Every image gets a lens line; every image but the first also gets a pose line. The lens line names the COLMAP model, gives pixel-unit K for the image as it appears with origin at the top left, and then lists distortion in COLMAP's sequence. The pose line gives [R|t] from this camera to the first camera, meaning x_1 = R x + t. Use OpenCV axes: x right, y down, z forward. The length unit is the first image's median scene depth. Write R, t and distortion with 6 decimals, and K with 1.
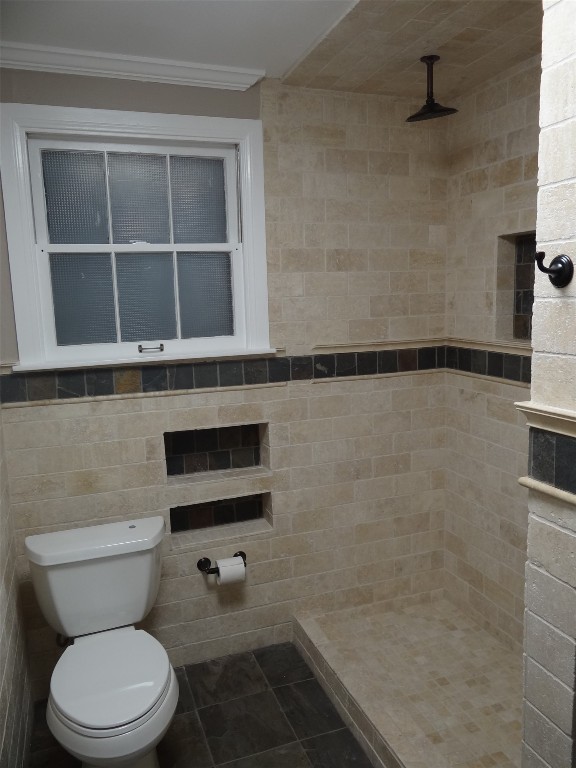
lens RADIAL K [[605.1, 0, 276.2], [0, 605.1, 382.6], [0, 0, 1]] dist [0.005263, -0.011104]
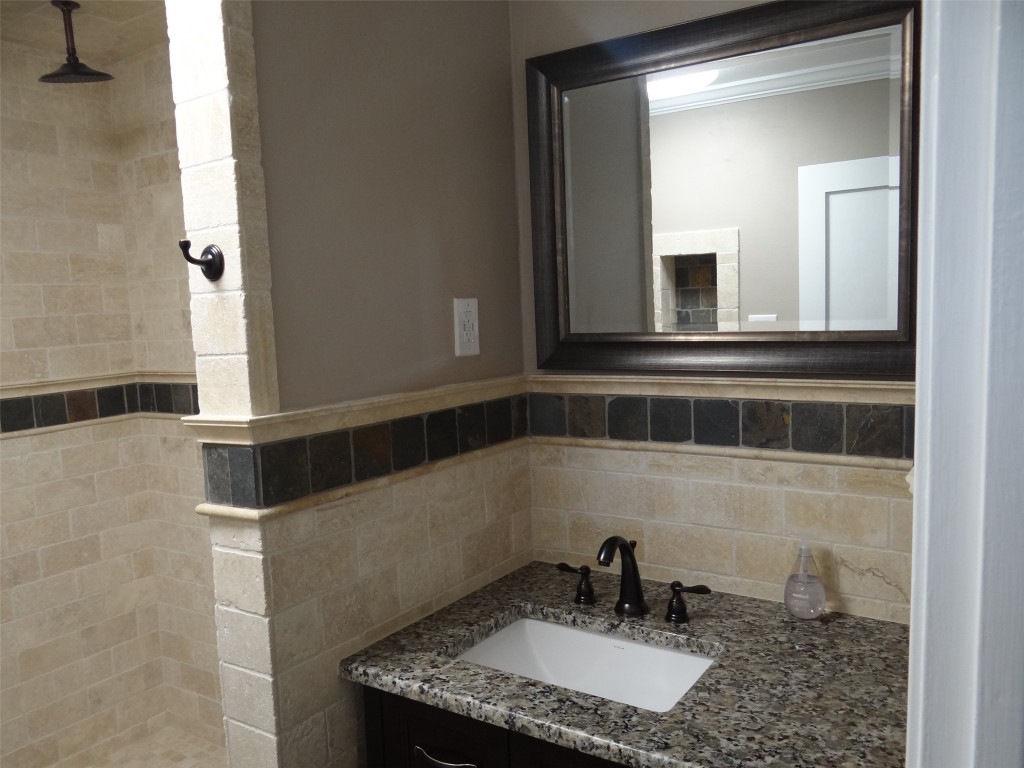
lens RADIAL K [[827.4, 0, 484.2], [0, 827.4, 384.1], [0, 0, 1]] dist [0.044619, -0.053843]
pose [[0.810168, -0.068076, 0.582231, 0.030273], [0.117348, 0.991963, -0.047306, 0.043470], [-0.574332, 0.106650, 0.811646, -0.091519]]
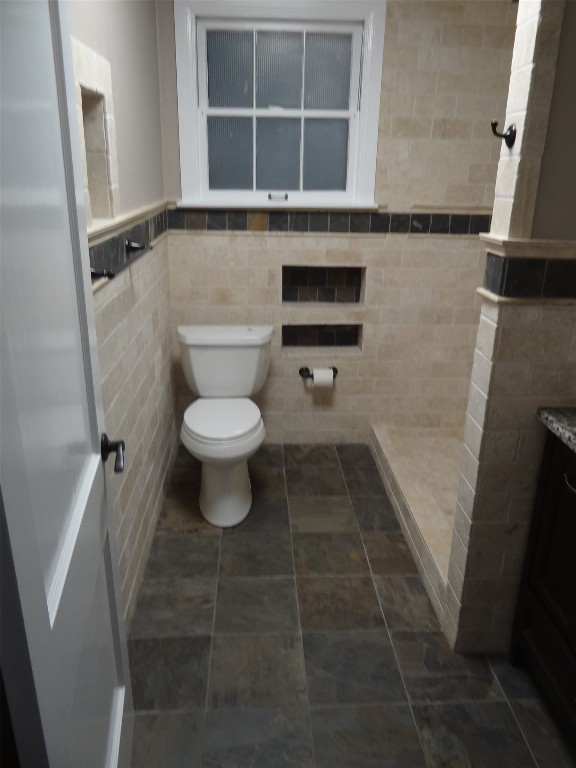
lens RADIAL K [[605.1, 0, 276.2], [0, 605.1, 382.6], [0, 0, 1]] dist [0.005263, -0.011104]
pose [[0.952433, 0.144378, -0.268378, 0.176339], [-0.089943, 0.974598, 0.205107, 0.059289], [0.291173, -0.171212, 0.941225, -0.253077]]
